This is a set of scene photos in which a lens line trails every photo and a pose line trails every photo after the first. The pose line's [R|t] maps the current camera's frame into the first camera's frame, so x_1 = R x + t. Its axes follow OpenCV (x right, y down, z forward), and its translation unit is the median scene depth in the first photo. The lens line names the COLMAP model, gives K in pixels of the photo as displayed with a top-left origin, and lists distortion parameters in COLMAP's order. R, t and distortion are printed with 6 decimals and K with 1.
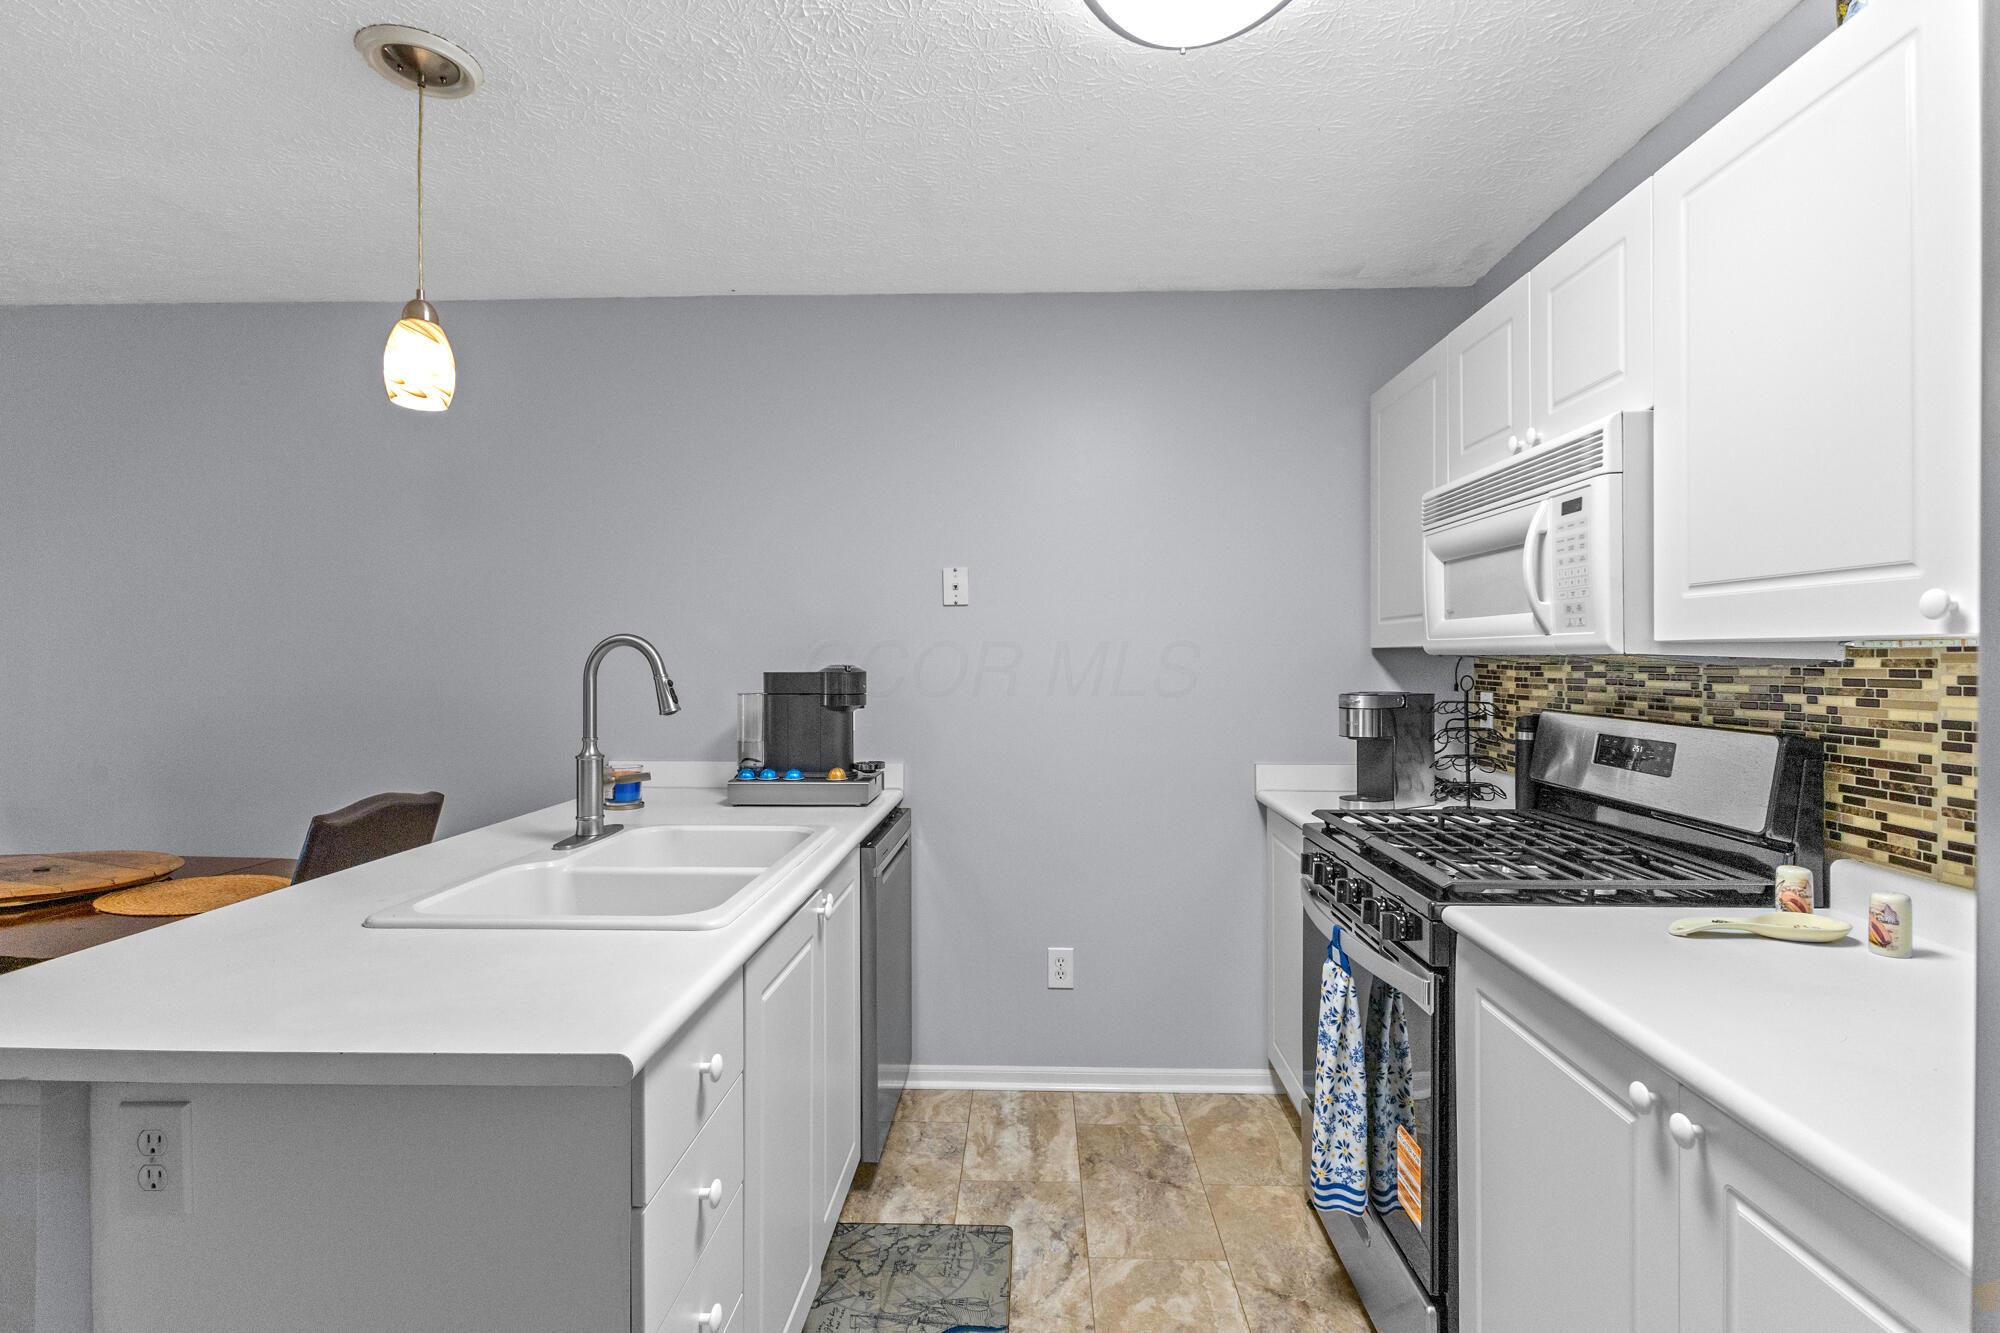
lens RADIAL K [[962.6, 0, 1000.0], [0, 962.6, 666.5], [0, 0, 1]] dist [-0.001643, -0.000213]
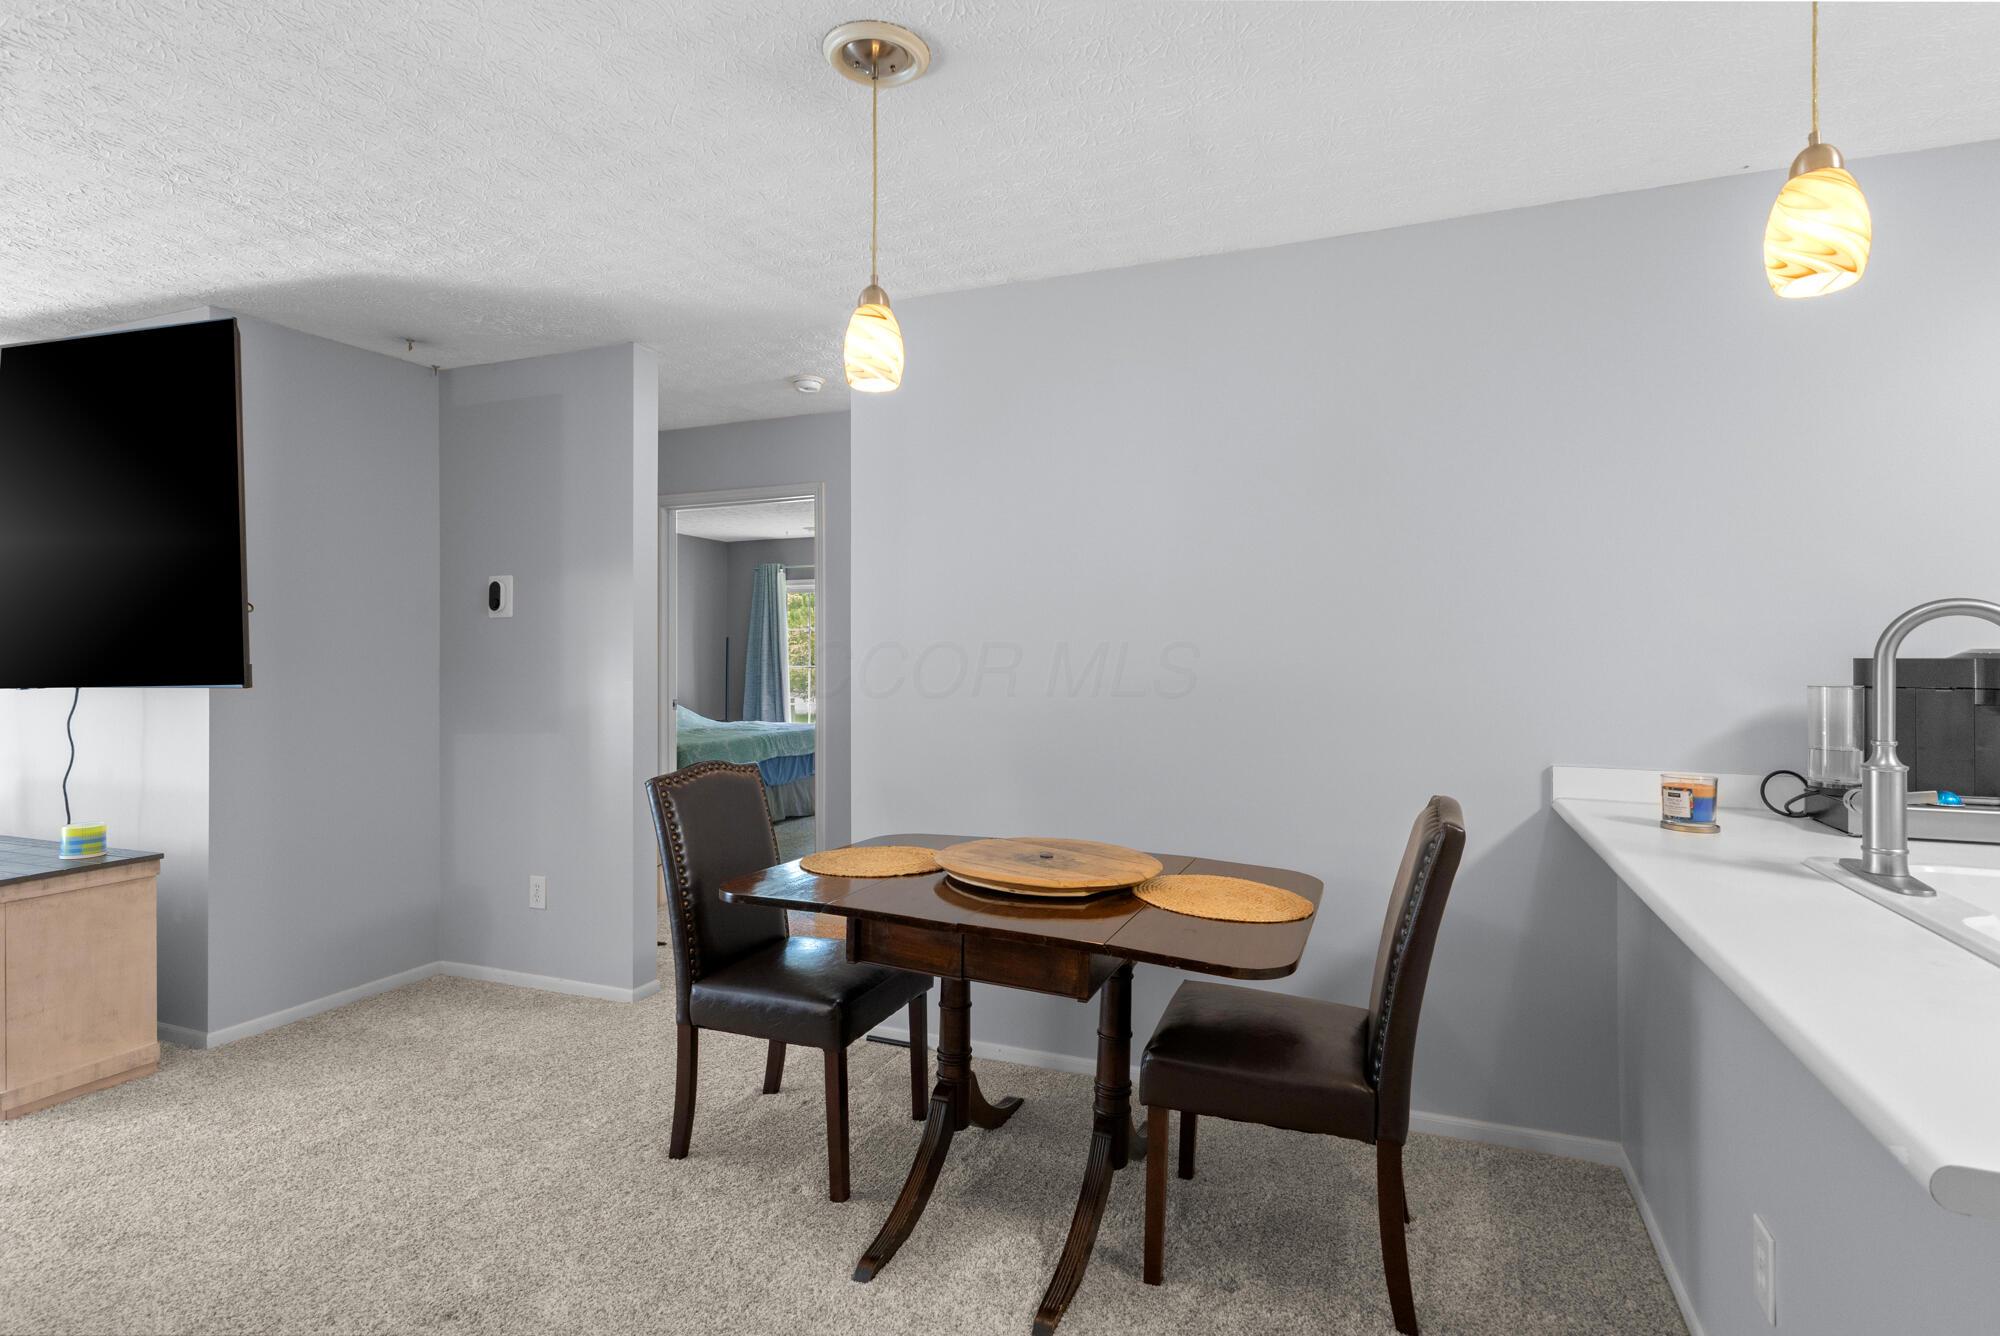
lens RADIAL K [[995.3, 0, 1005.8], [0, 995.3, 663.7], [0, 0, 1]] dist [0.020732, -0.009784]
pose [[0.940347, 0.005202, -0.340176, -0.644893], [-0.006217, 0.999979, -0.001892, 0.017810], [0.340159, 0.003894, 0.940360, 0.042522]]
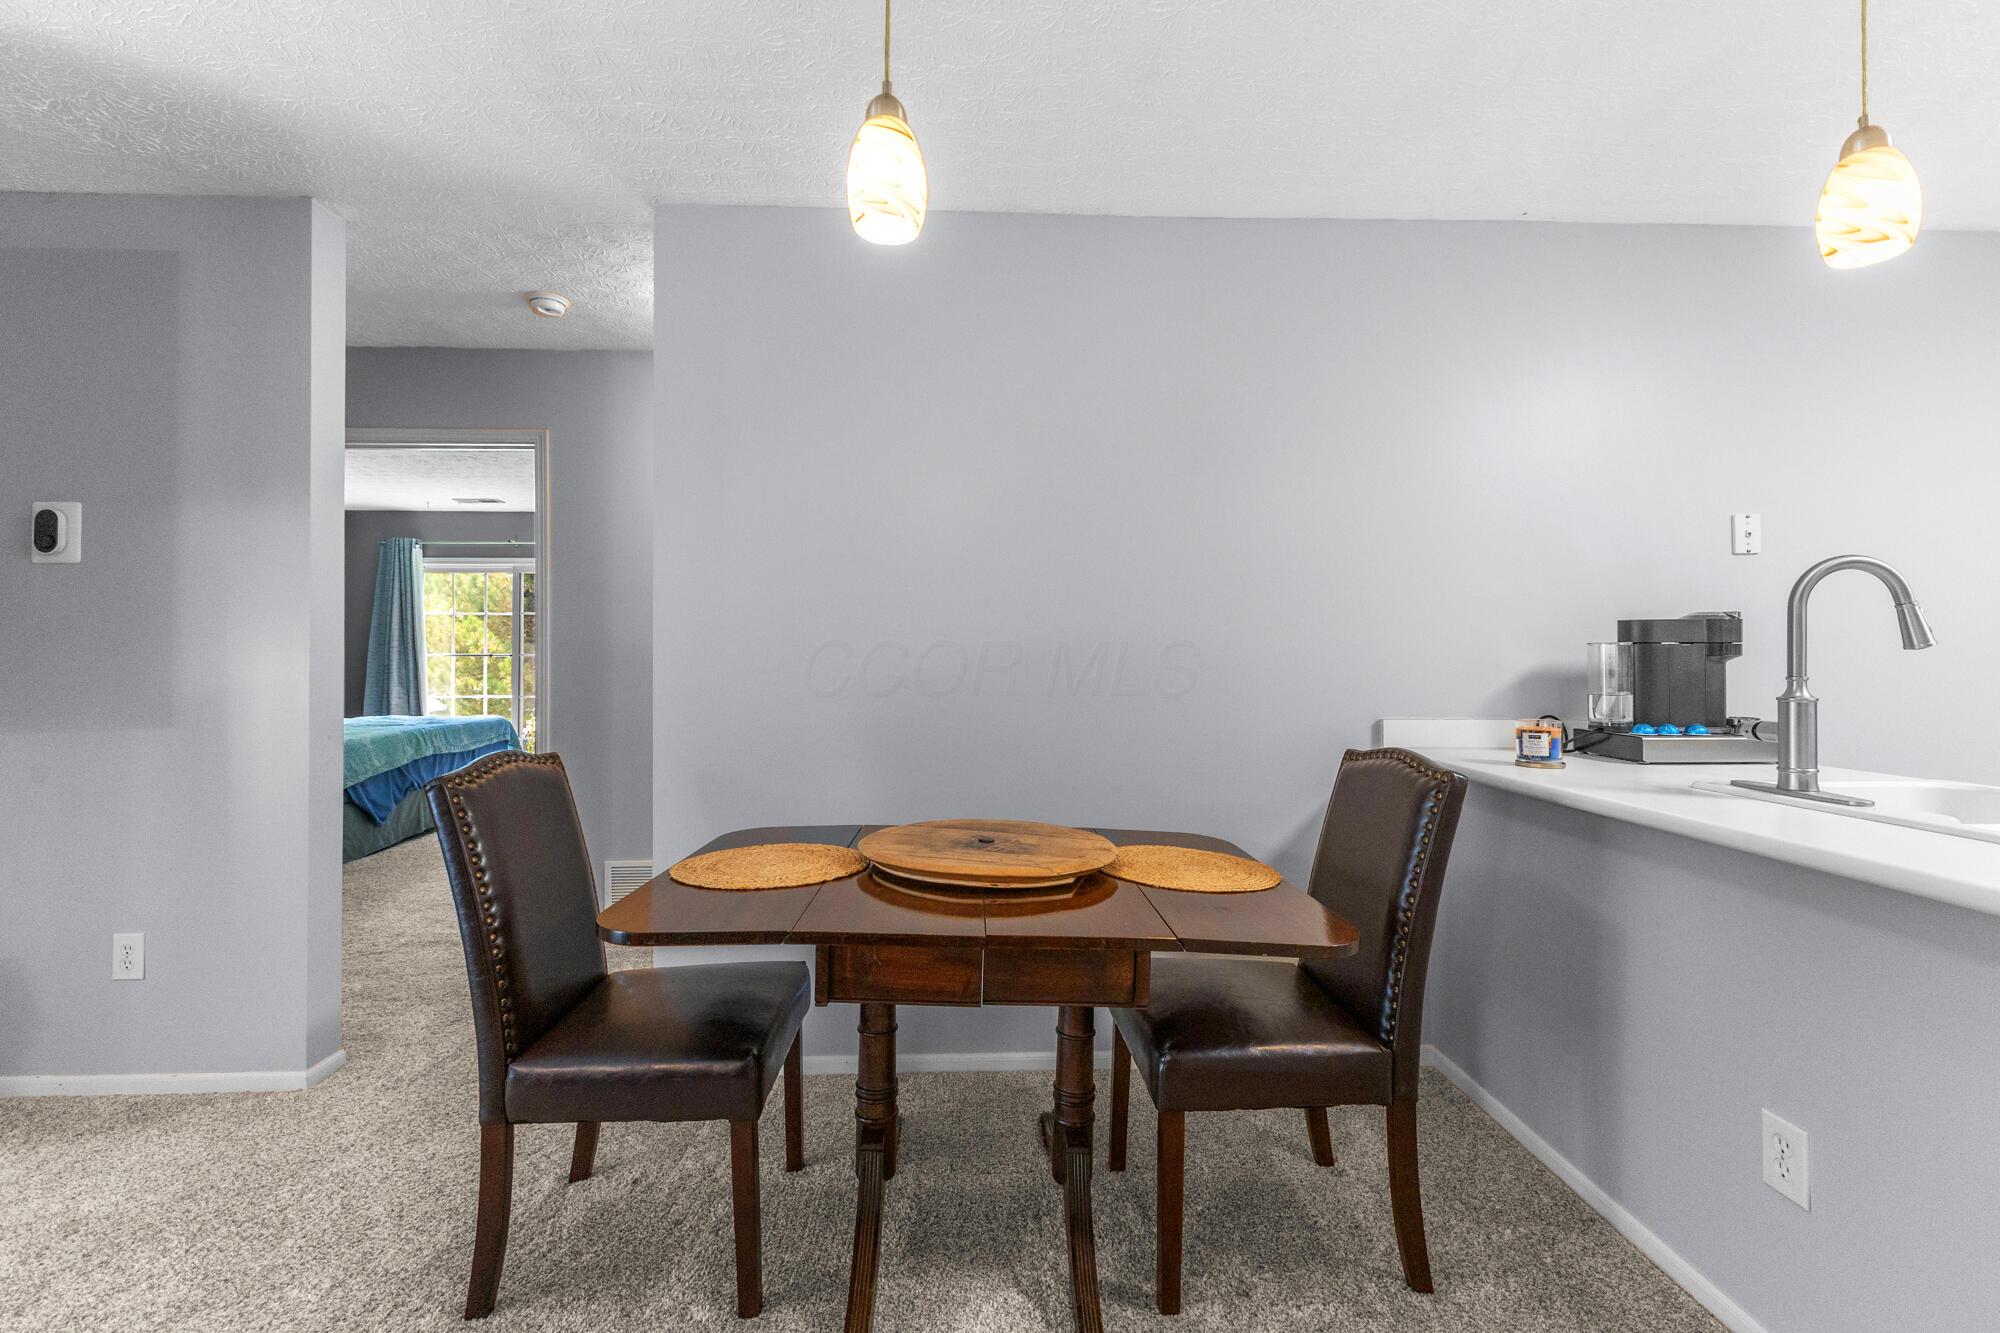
lens RADIAL K [[863.5, 0, 1003.8], [0, 863.5, 653.4], [0, 0, 1]] dist [0.015367, -0.005182]
pose [[0.997090, 0.002874, 0.076175, -0.983480], [-0.001994, 0.999930, -0.011635, 0.054178], [-0.076203, 0.011449, 0.997027, 0.236416]]
